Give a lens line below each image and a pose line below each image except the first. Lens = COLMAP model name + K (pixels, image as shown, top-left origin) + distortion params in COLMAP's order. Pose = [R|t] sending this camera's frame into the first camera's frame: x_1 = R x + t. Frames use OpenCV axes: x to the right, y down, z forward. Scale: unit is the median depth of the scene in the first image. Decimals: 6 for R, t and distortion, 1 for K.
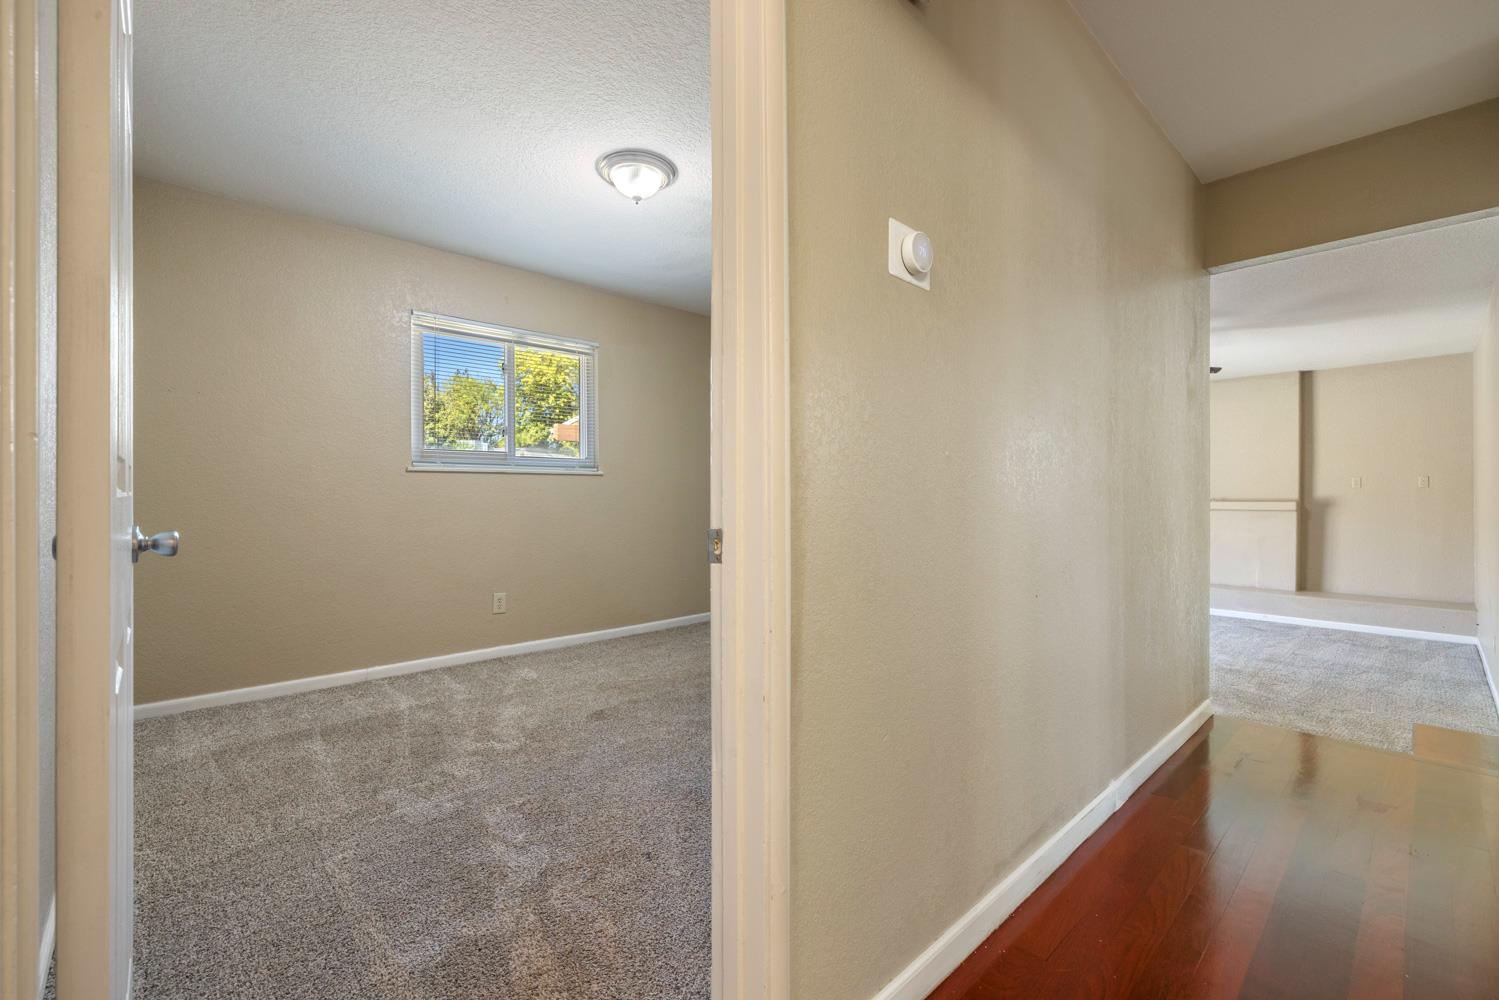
lens RADIAL K [[631.1, 0, 760.2], [0, 631.1, 493.7], [0, 0, 1]] dist [-0.001990, 0.000680]
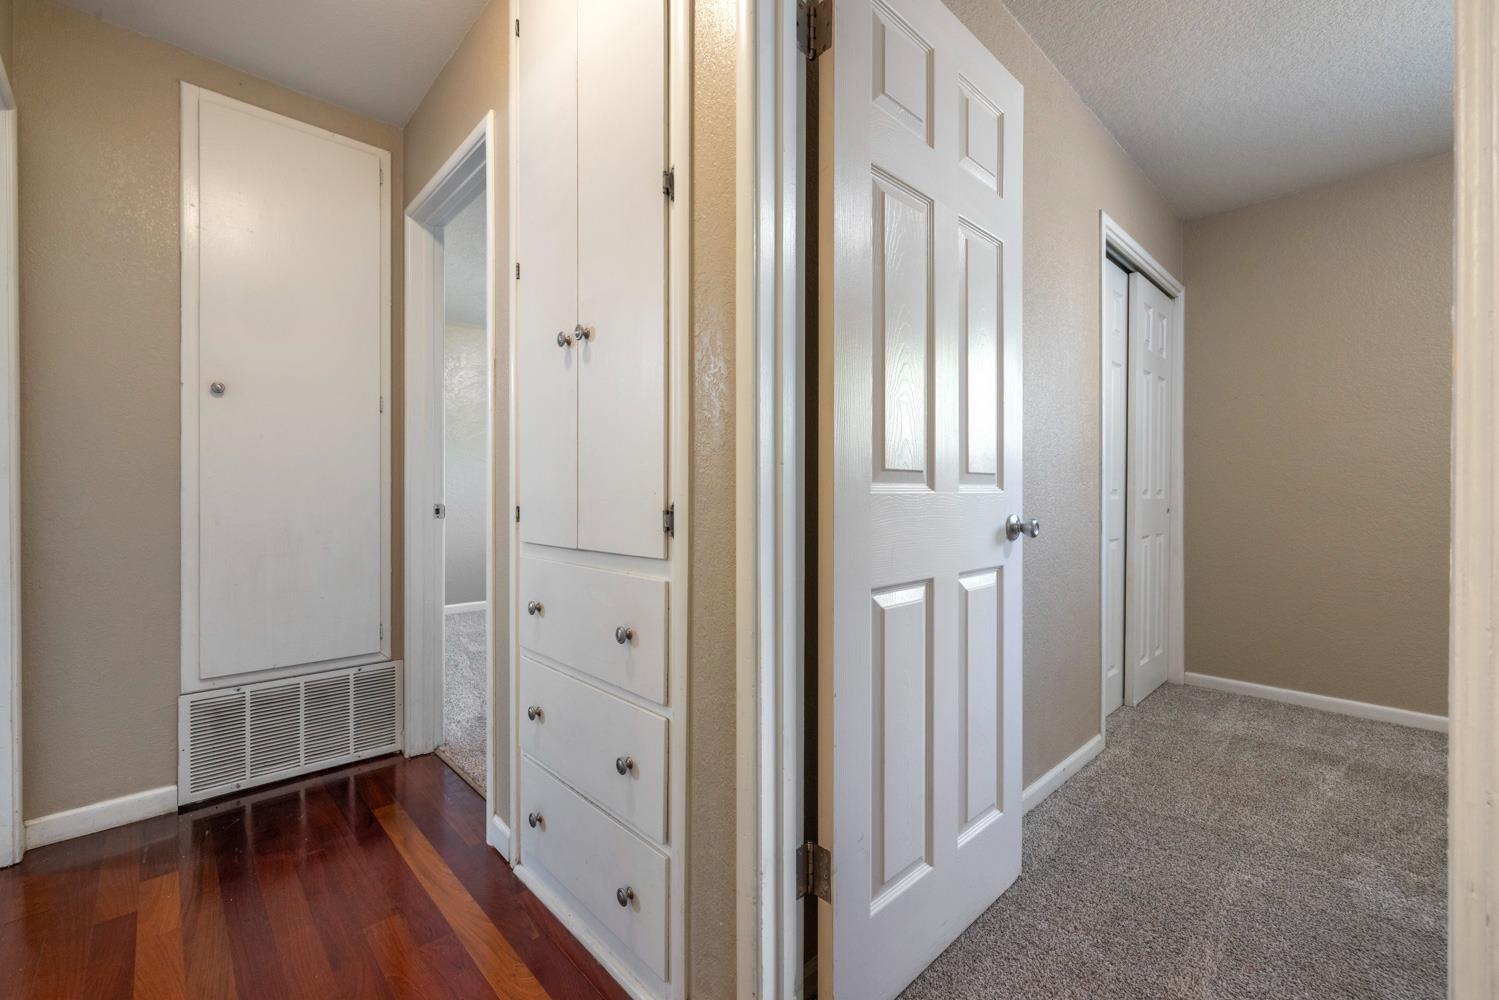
lens RADIAL K [[631.1, 0, 747.8], [0, 631.1, 497.4], [0, 0, 1]] dist [-0.001990, 0.000680]
pose [[0.003414, 0.007052, -0.999969, 0.188959], [0.000846, 0.999975, 0.007055, 0.000452], [0.999994, -0.000870, 0.003408, 0.176910]]
